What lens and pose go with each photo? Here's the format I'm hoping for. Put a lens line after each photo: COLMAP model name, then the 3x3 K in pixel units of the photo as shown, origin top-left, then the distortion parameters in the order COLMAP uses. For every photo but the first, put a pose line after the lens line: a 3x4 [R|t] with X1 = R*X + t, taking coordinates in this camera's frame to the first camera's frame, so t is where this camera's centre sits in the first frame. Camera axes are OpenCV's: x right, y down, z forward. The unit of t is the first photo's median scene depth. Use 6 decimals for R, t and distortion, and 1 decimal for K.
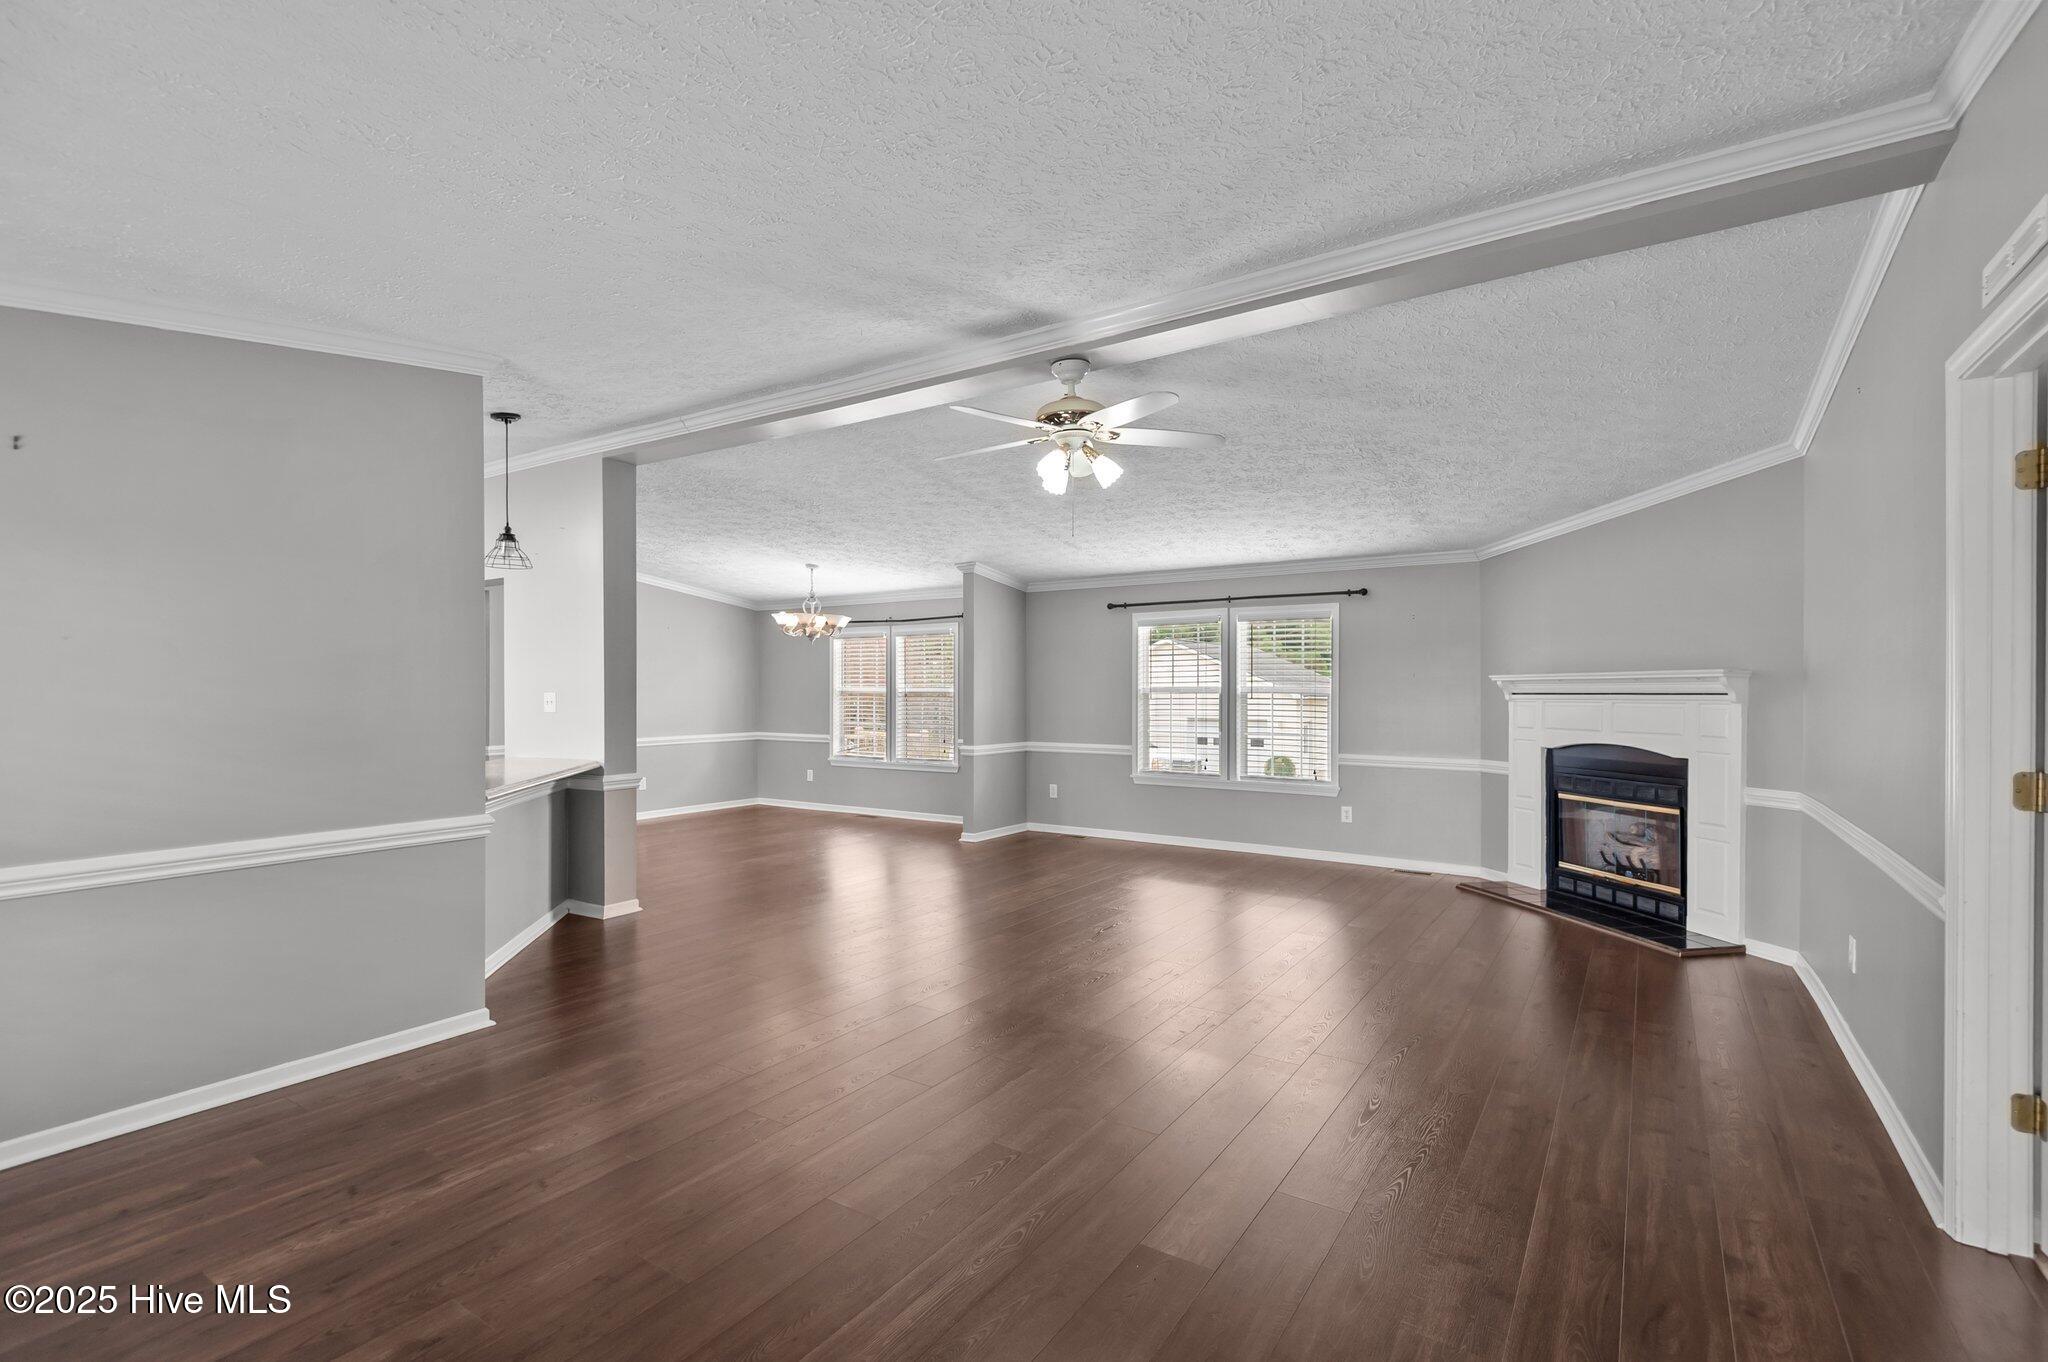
lens RADIAL K [[934.5, 0, 1031.4], [0, 934.5, 678.9], [0, 0, 1]] dist [0.025473, -0.016316]
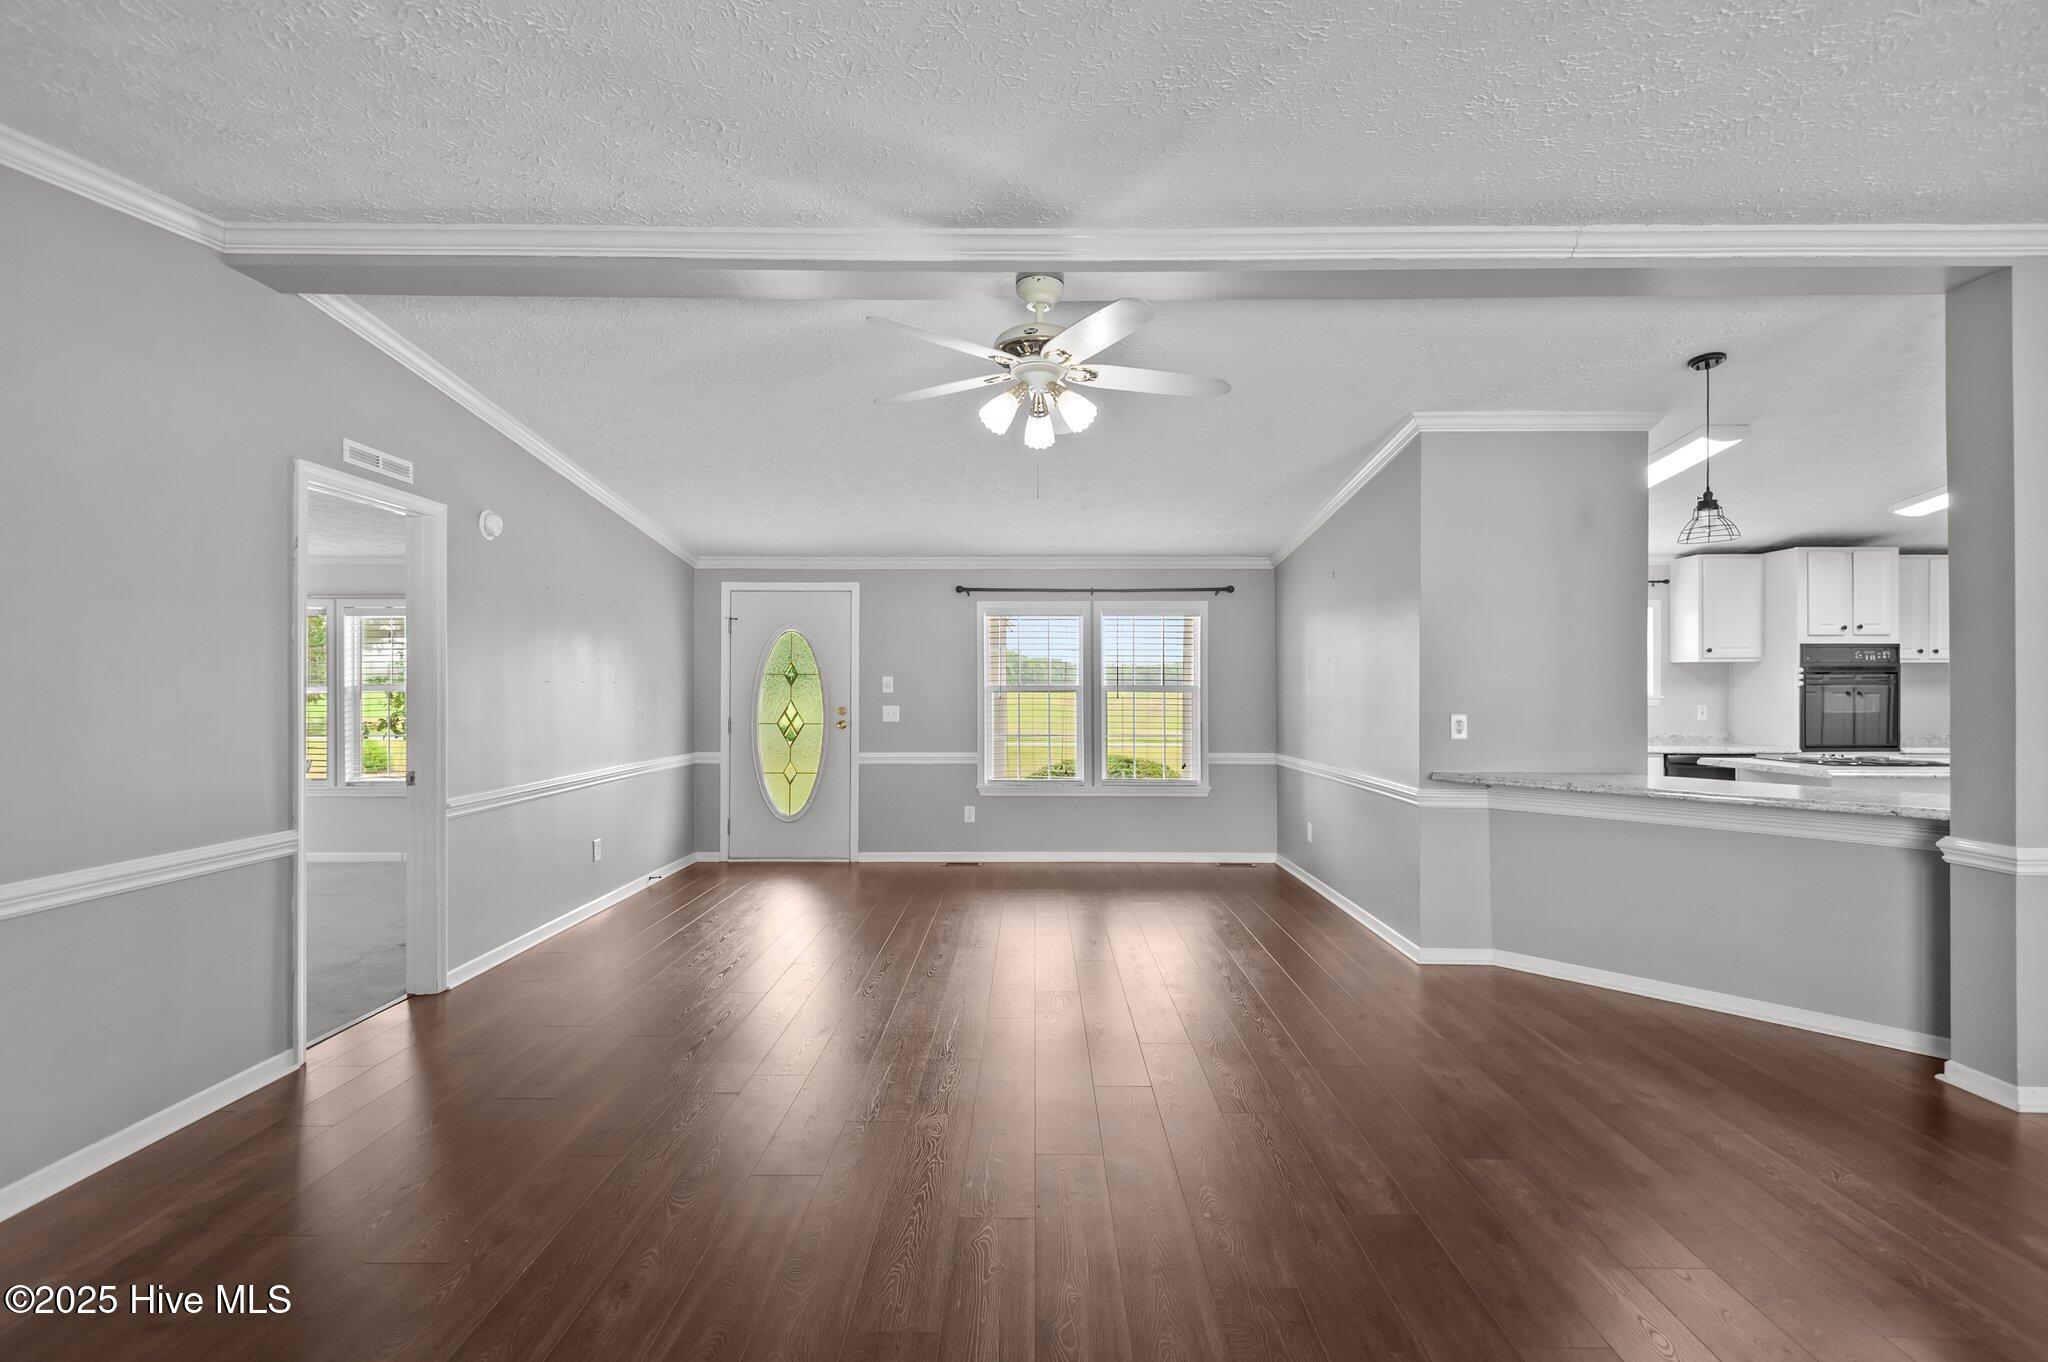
lens RADIAL K [[934.5, 0, 1020.5], [0, 934.5, 684.9], [0, 0, 1]] dist [0.025473, -0.016316]
pose [[0.823044, -0.003699, 0.567966, -0.439193], [-0.001139, 0.999966, 0.008164, 0.001841], [-0.567977, -0.007366, 0.823012, 0.322988]]
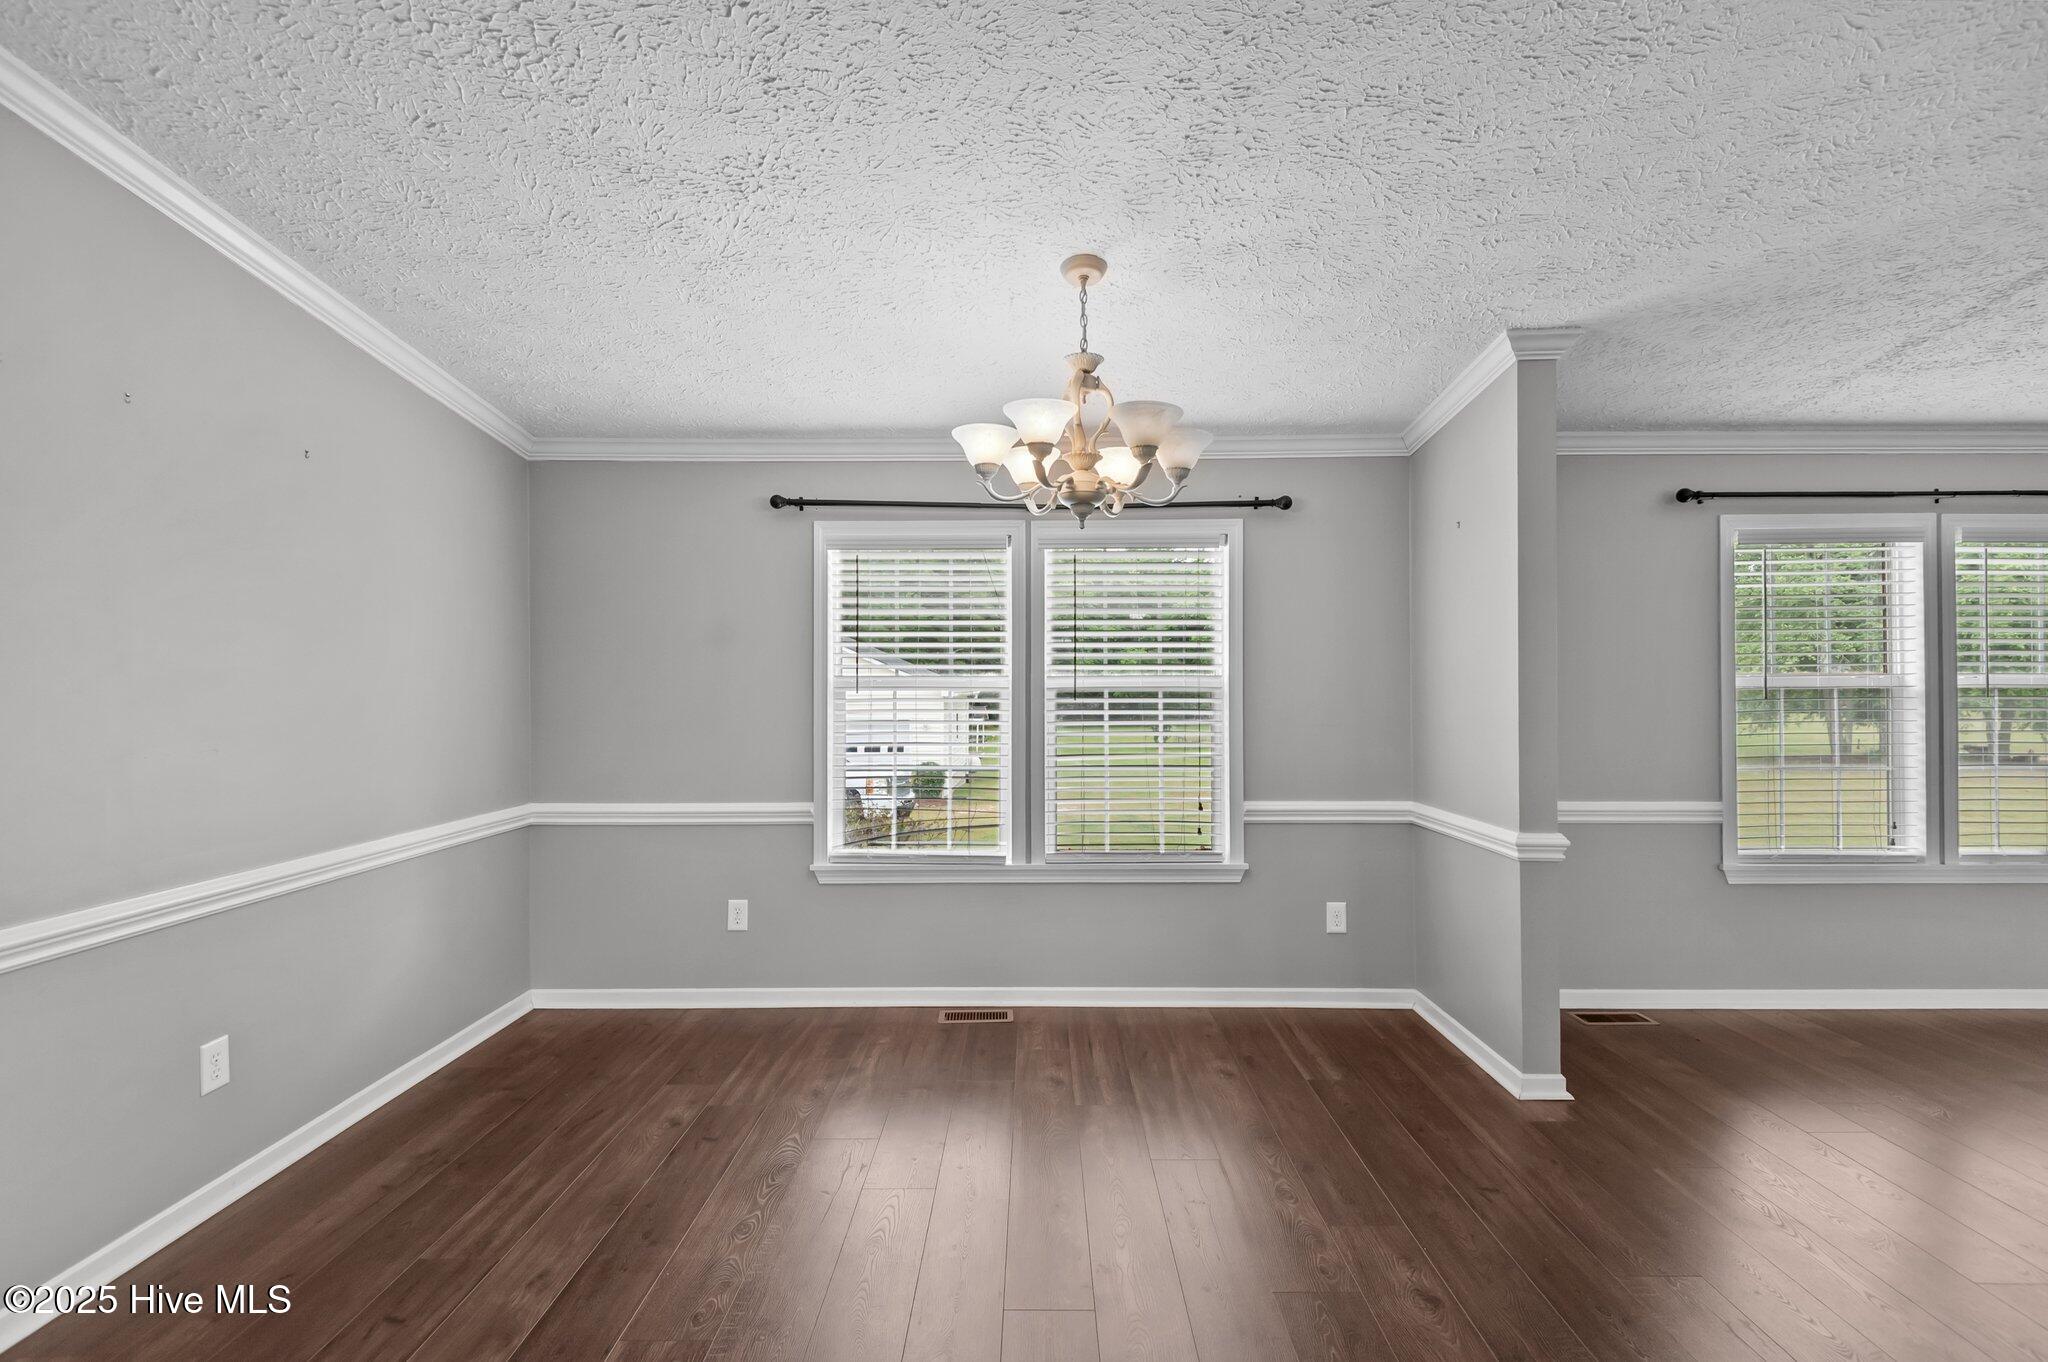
lens RADIAL K [[934.5, 0, 1015.6], [0, 934.5, 668.8], [0, 0, 1]] dist [0.025473, -0.016316]
pose [[0.843798, 0.004589, 0.536642, -0.537908], [-0.004188, 0.999989, -0.001966, 0.010580], [-0.536645, -0.000589, 0.843808, 0.986734]]
